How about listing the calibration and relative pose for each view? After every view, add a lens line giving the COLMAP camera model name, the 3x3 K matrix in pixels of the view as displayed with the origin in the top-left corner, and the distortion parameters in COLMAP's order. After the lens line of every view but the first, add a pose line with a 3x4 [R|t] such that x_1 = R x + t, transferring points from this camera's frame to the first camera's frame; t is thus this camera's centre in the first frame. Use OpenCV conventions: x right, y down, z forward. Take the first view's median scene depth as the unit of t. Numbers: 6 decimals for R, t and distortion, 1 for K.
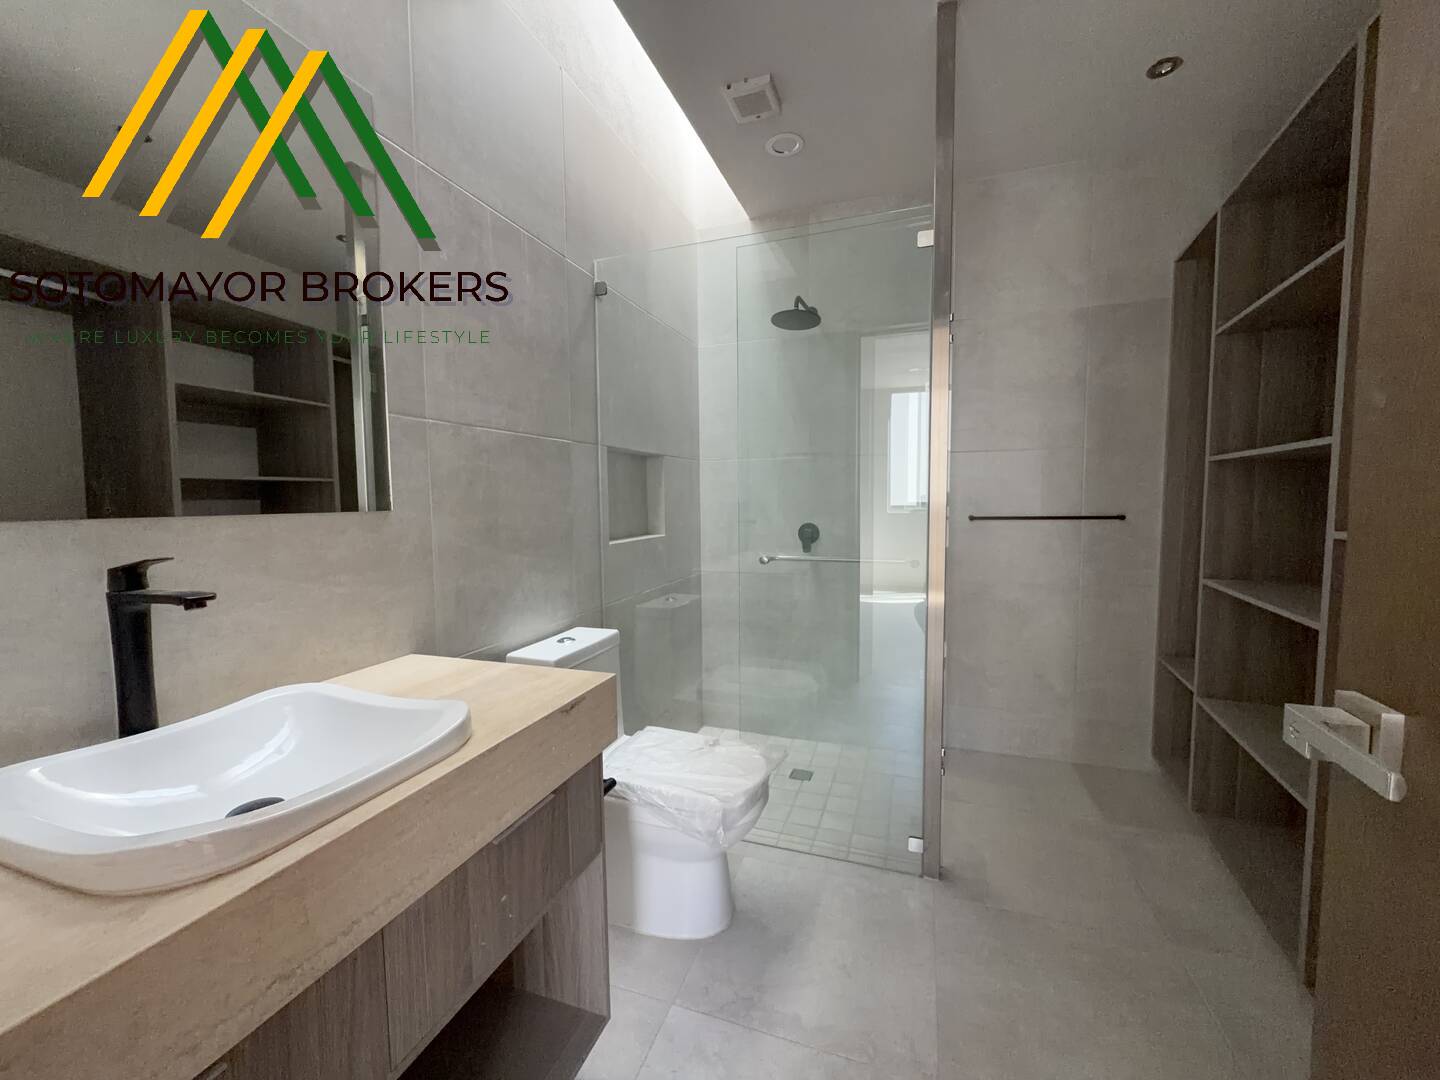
lens RADIAL K [[575.0, 0, 719.0], [0, 575.0, 534.3], [0, 0, 1]] dist [0.000550, -0.000239]
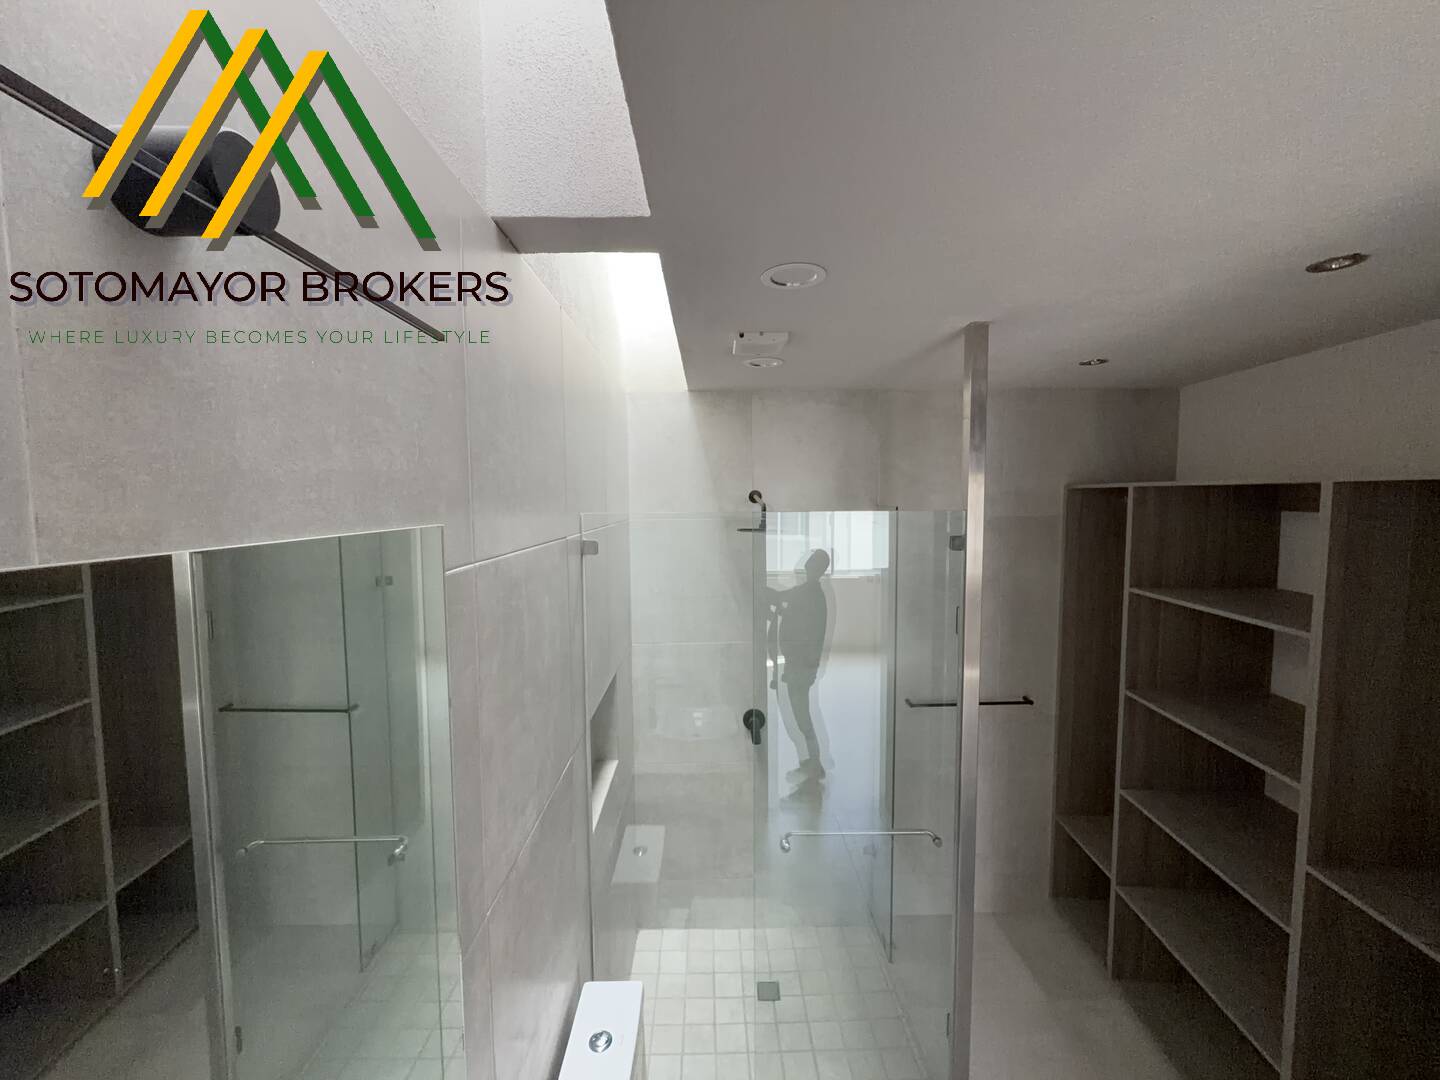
lens RADIAL K [[575.0, 0, 715.3], [0, 575.0, 535.5], [0, 0, 1]] dist [0.000550, -0.000239]
pose [[0.940530, -0.019955, 0.339125, -0.337895], [0.020229, 0.999792, 0.002728, -0.468728], [-0.339109, 0.004294, 0.940737, 0.163941]]
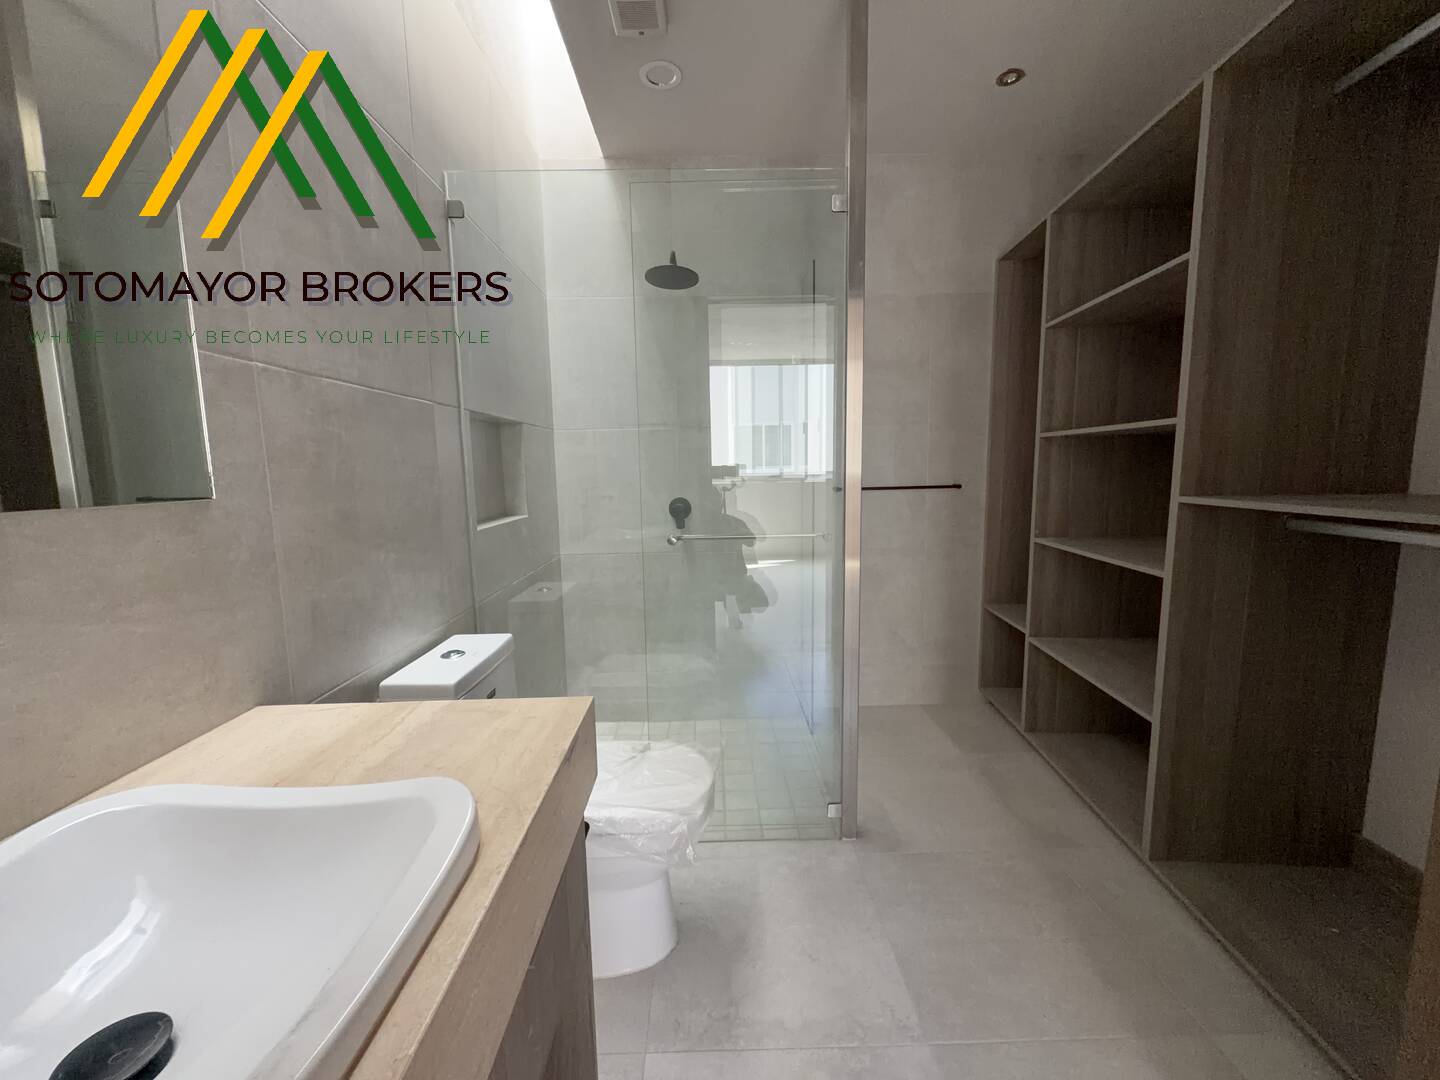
lens RADIAL K [[575.0, 0, 718.4], [0, 575.0, 535.6], [0, 0, 1]] dist [0.000550, -0.000239]
pose [[0.938619, -0.047202, 0.341711, -0.167387], [0.029907, 0.997999, 0.055708, -0.012164], [-0.343657, -0.042069, 0.938152, 0.119096]]
